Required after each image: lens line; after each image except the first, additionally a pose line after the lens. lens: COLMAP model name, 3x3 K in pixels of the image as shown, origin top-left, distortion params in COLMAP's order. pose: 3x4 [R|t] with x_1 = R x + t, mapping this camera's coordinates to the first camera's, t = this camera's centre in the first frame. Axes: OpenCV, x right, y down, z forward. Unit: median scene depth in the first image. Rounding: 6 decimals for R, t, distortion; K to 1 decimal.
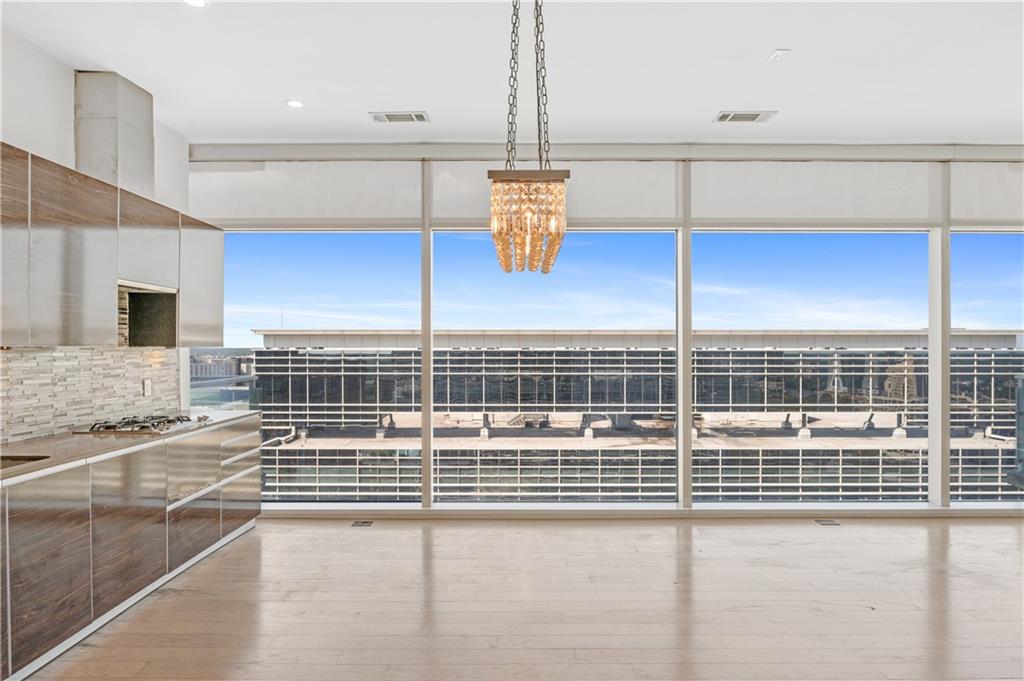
lens RADIAL K [[588.2, 0, 534.4], [0, 588.2, 348.9], [0, 0, 1]] dist [-0.048076, 0.017675]
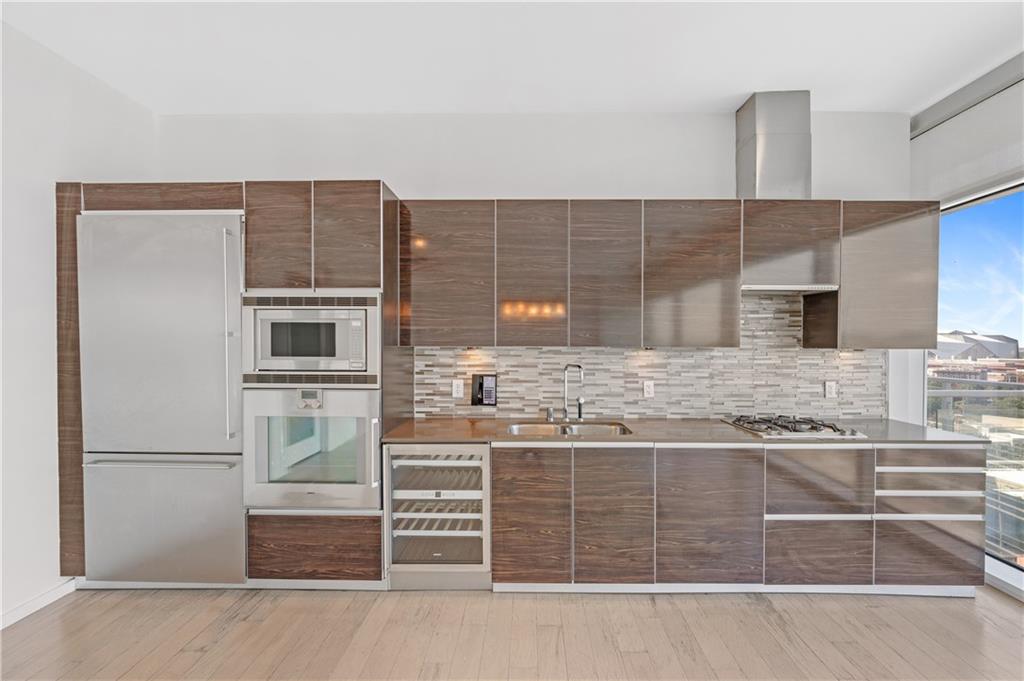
lens RADIAL K [[411.1, 0, 526.1], [0, 411.1, 347.8], [0, 0, 1]] dist [-0.003883, -0.000209]
pose [[-0.033662, 0.006037, -0.999415, 0.017879], [-0.007173, 0.999955, 0.006282, -0.001762], [0.999408, 0.007380, -0.033618, 0.190853]]
